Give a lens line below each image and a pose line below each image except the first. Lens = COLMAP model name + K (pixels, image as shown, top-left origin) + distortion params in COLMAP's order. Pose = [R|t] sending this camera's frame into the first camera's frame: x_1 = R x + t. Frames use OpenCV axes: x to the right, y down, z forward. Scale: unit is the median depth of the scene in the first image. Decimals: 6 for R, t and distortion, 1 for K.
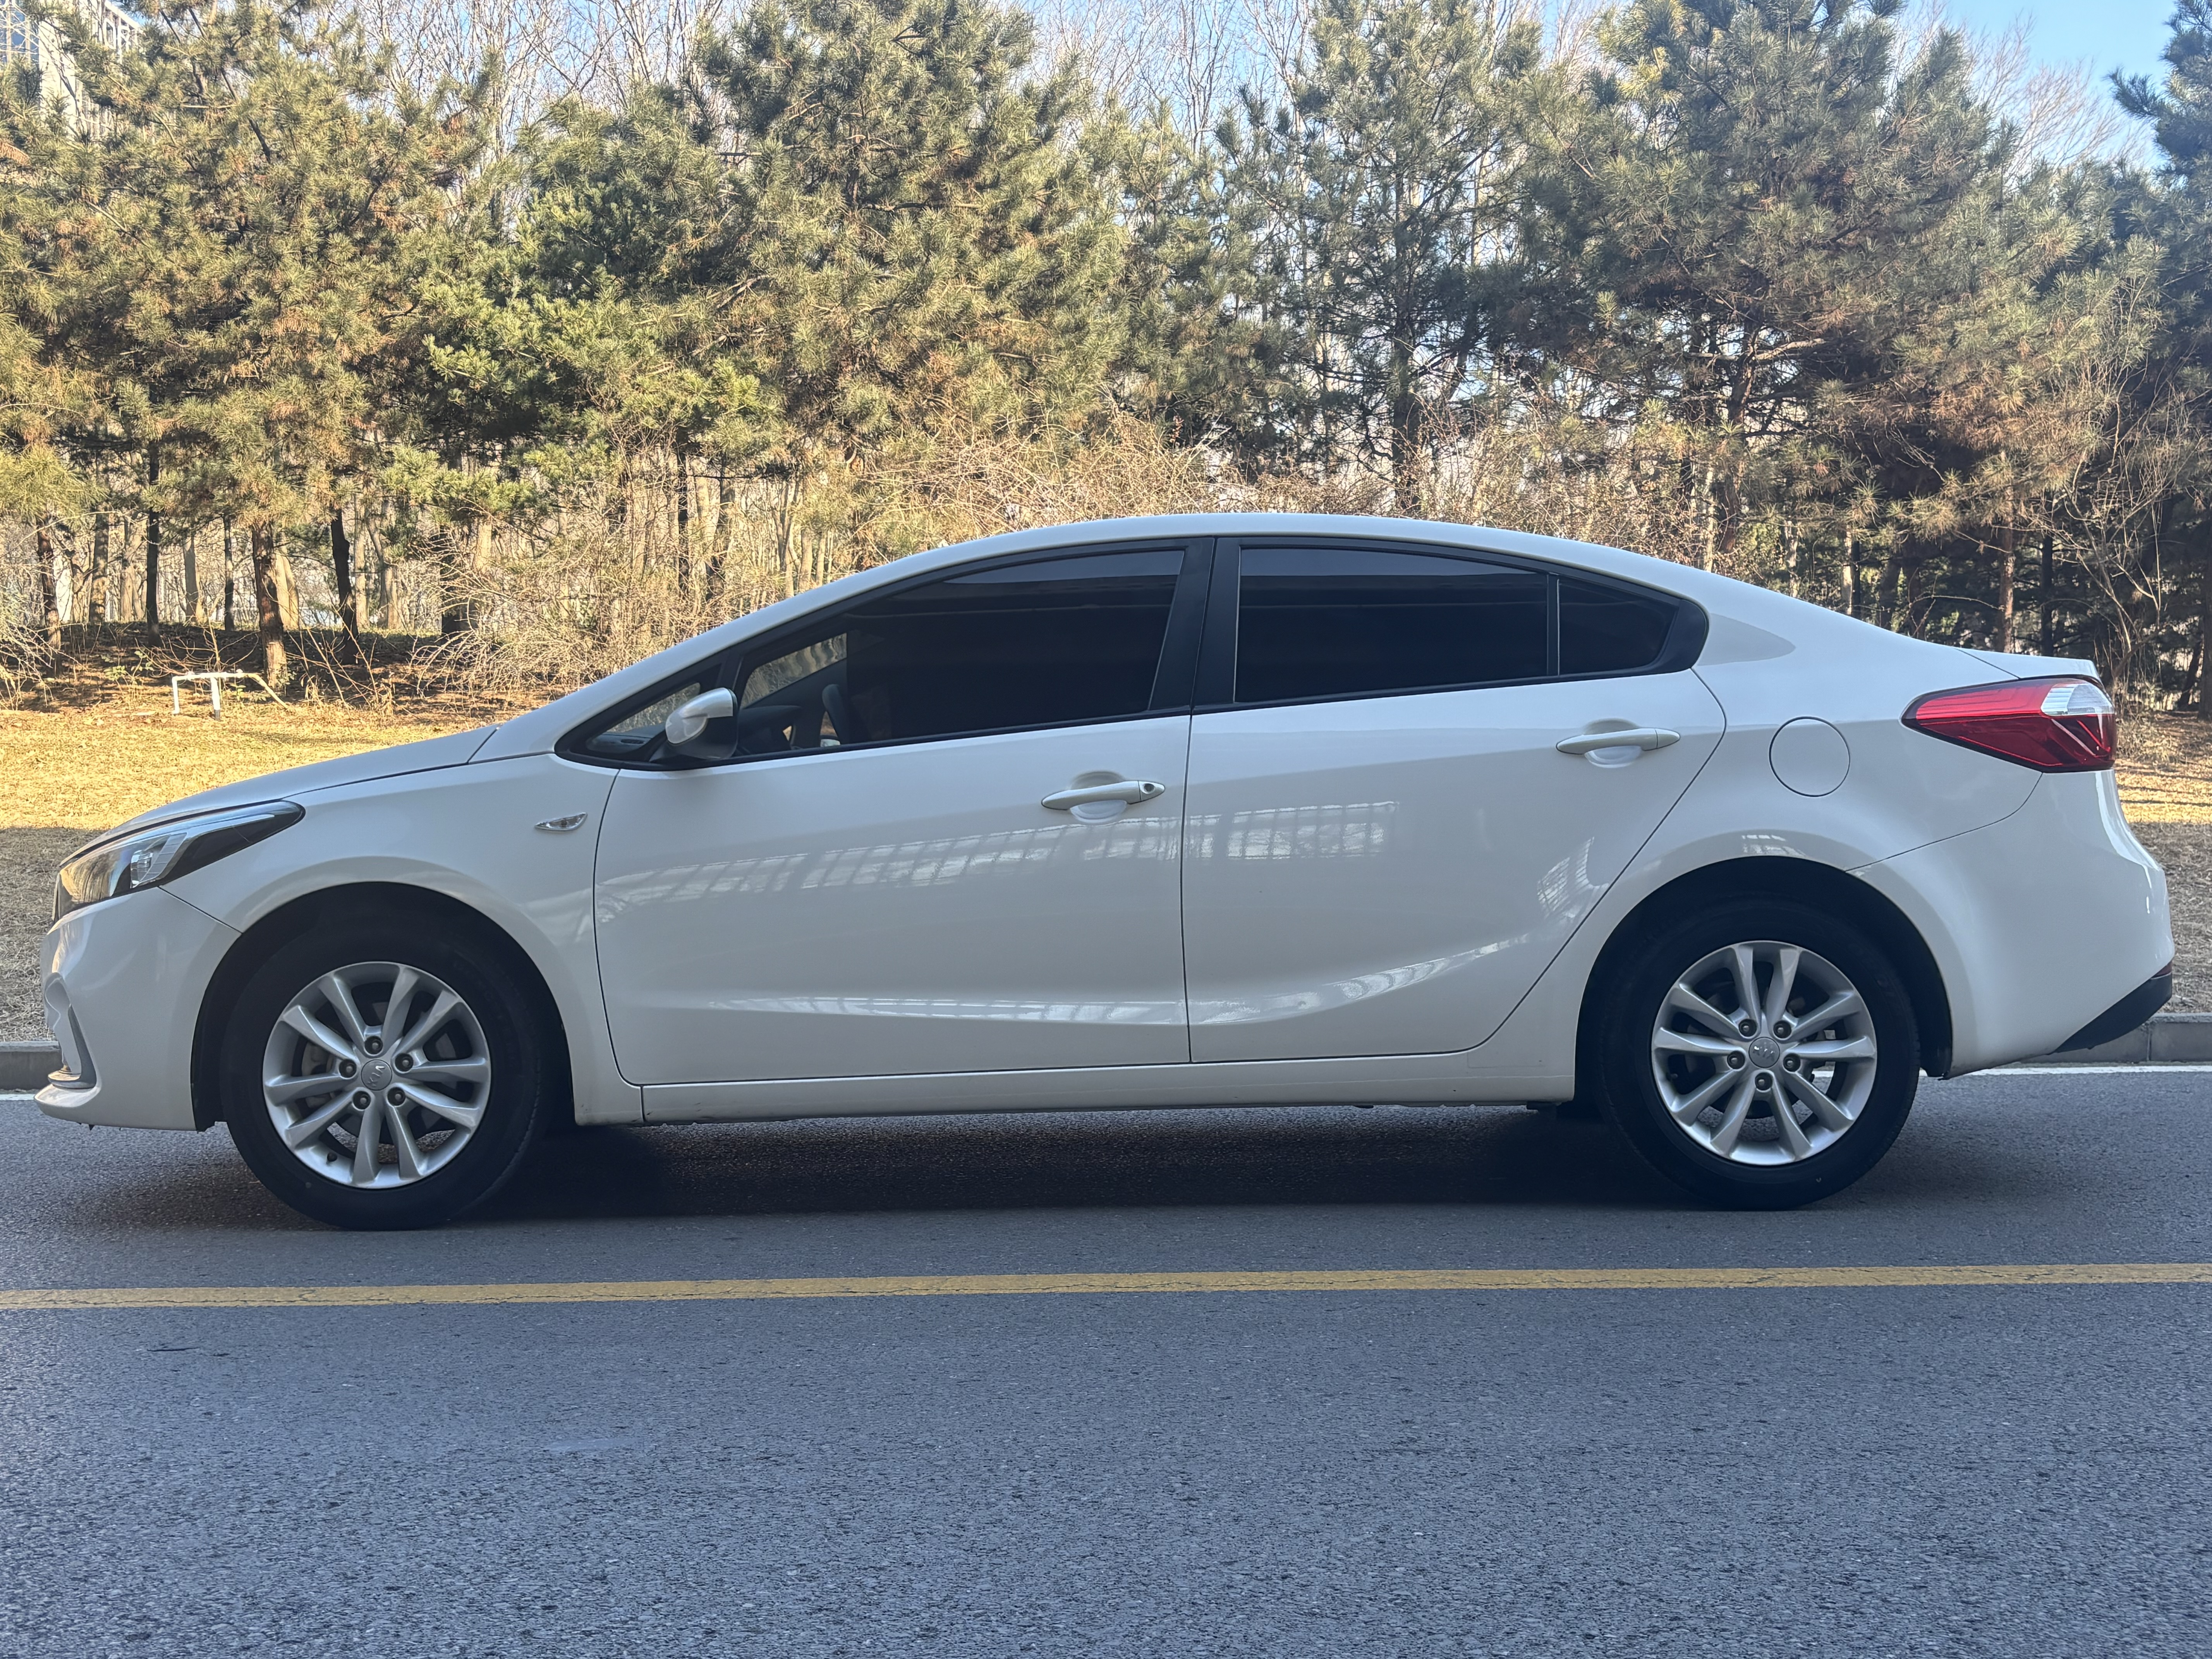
lens RADIAL K [[2324.9, 0, 1106.0], [0, 2324.9, 829.5], [0, 0, 1]] dist [0.121544, -0.290952]
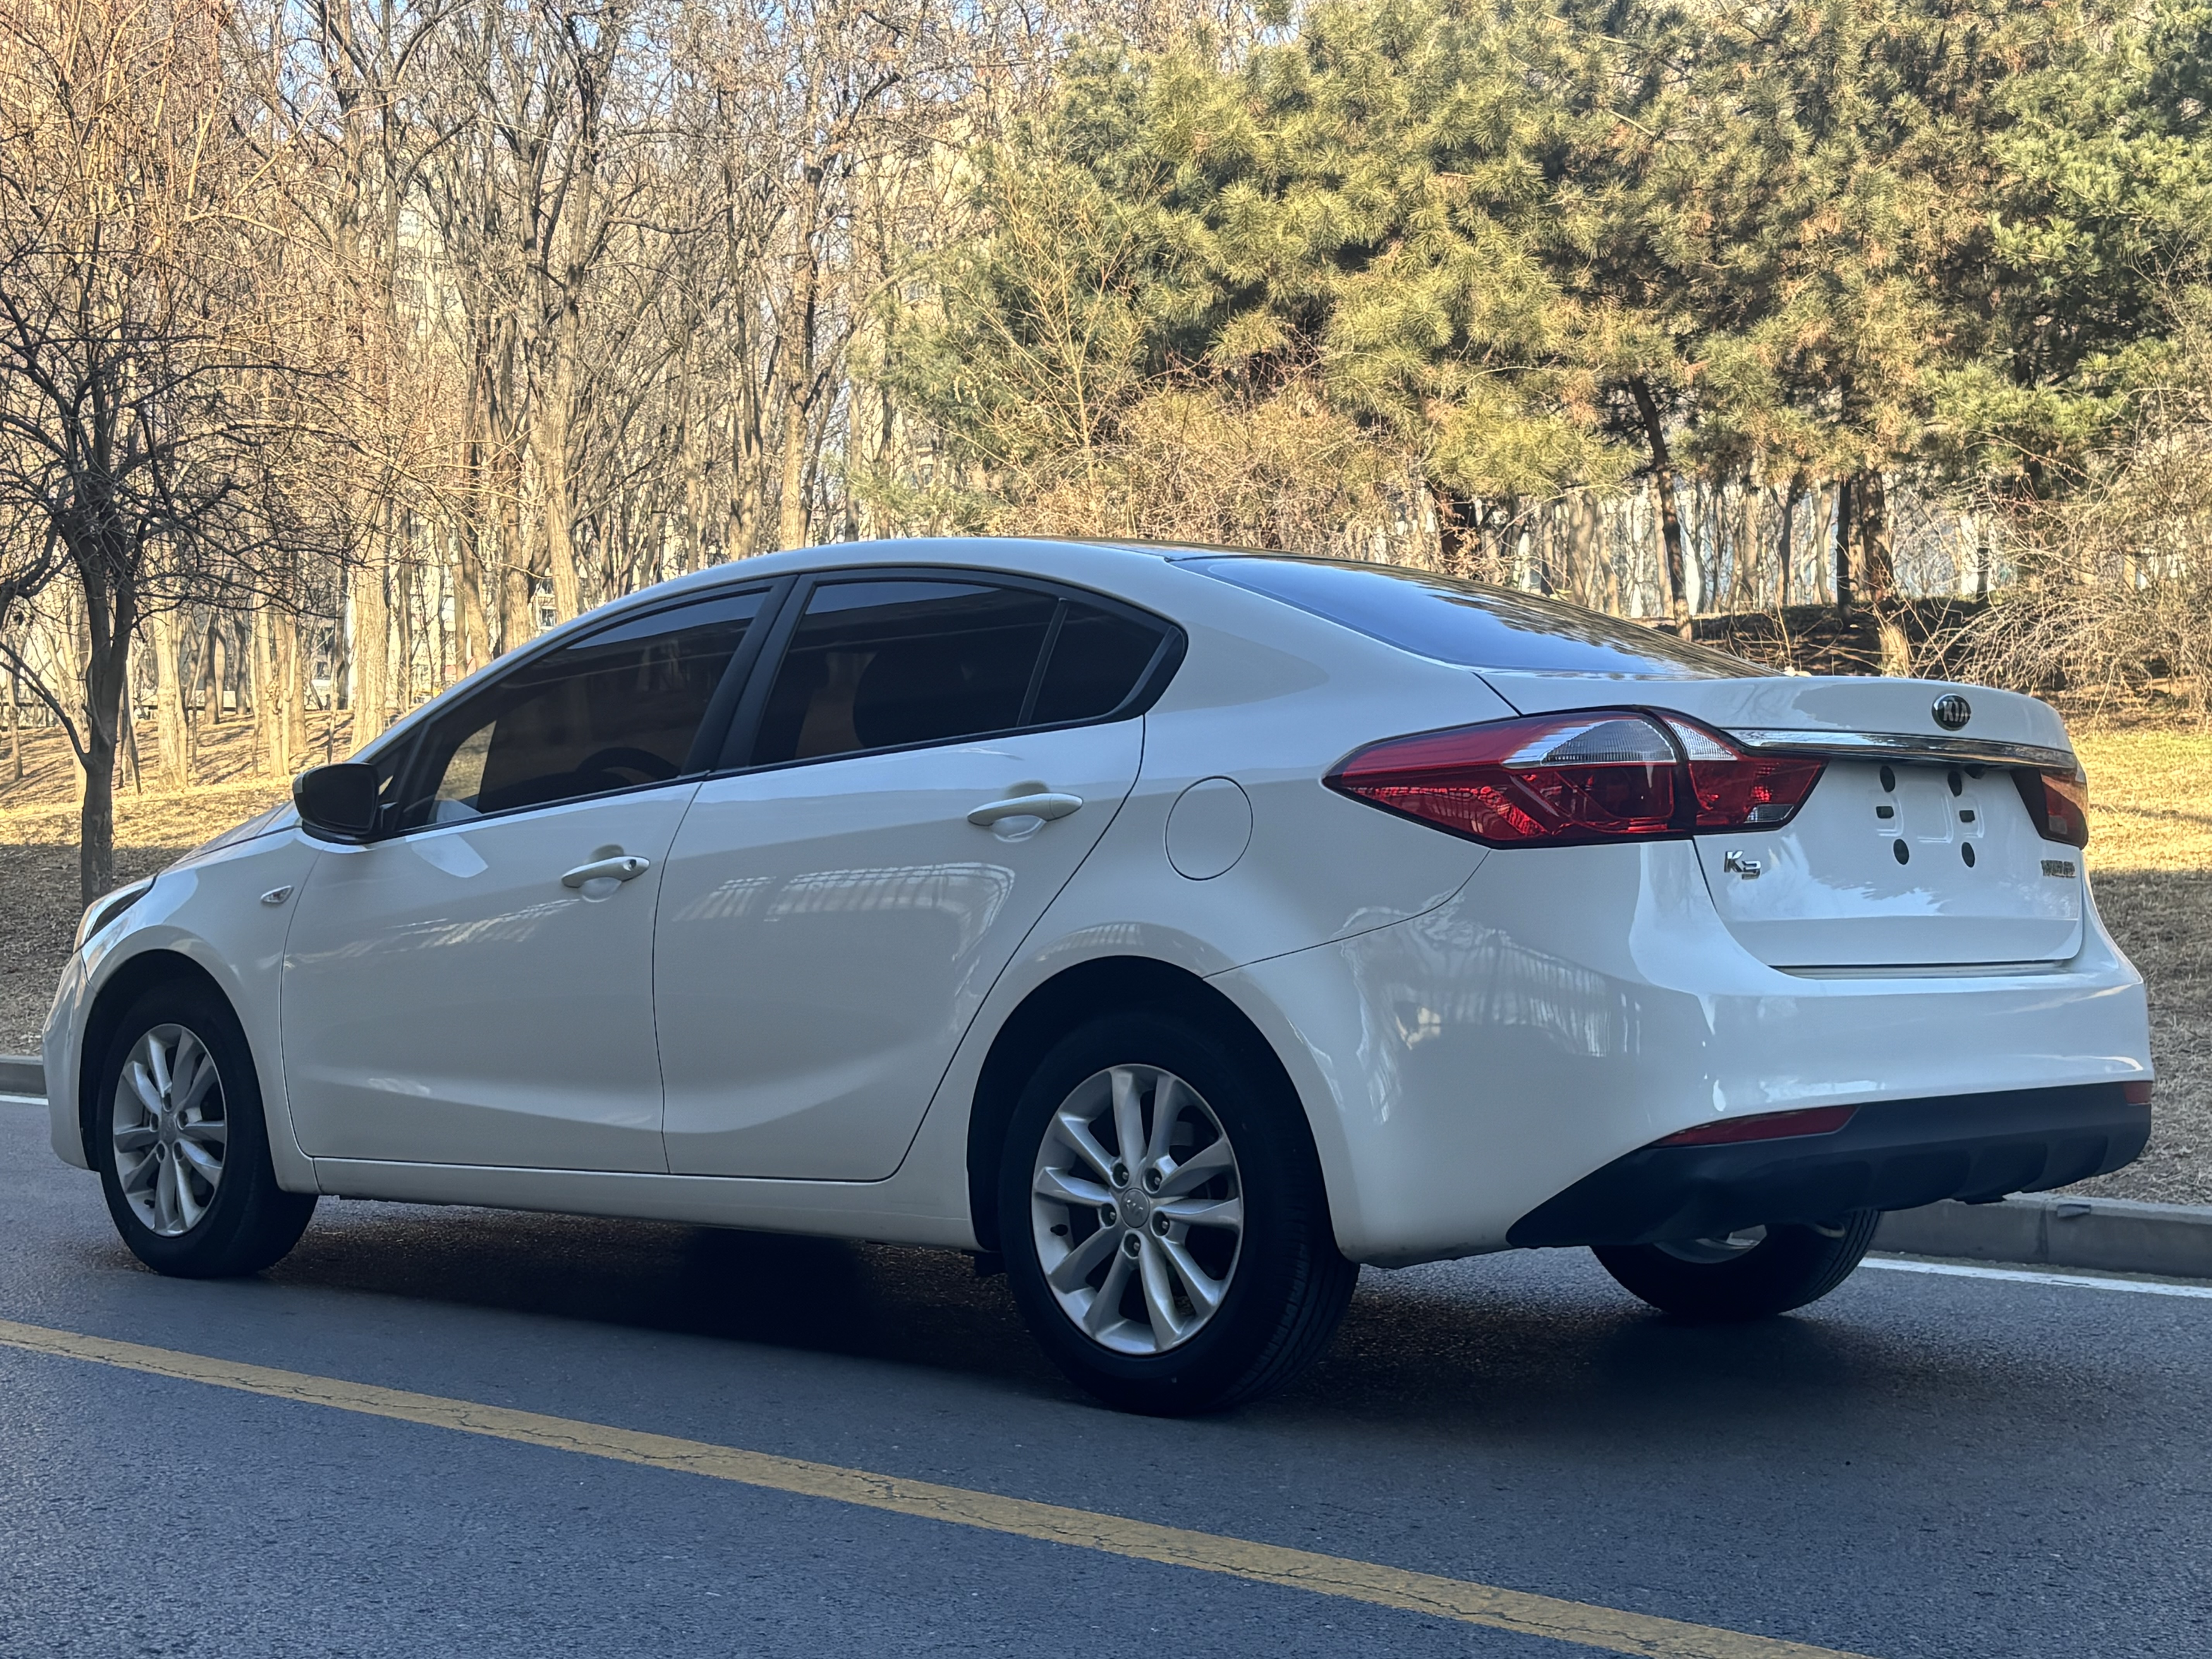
lens RADIAL K [[3274.4, 0, 1106.0], [0, 3274.4, 829.5], [0, 0, 1]] dist [0.082439, 0.023036]
pose [[0.721226, -0.002278, -0.692696, 1.018829], [-0.003802, 0.999967, -0.007247, -0.022509], [0.692689, 0.007860, 0.721193, 0.205999]]
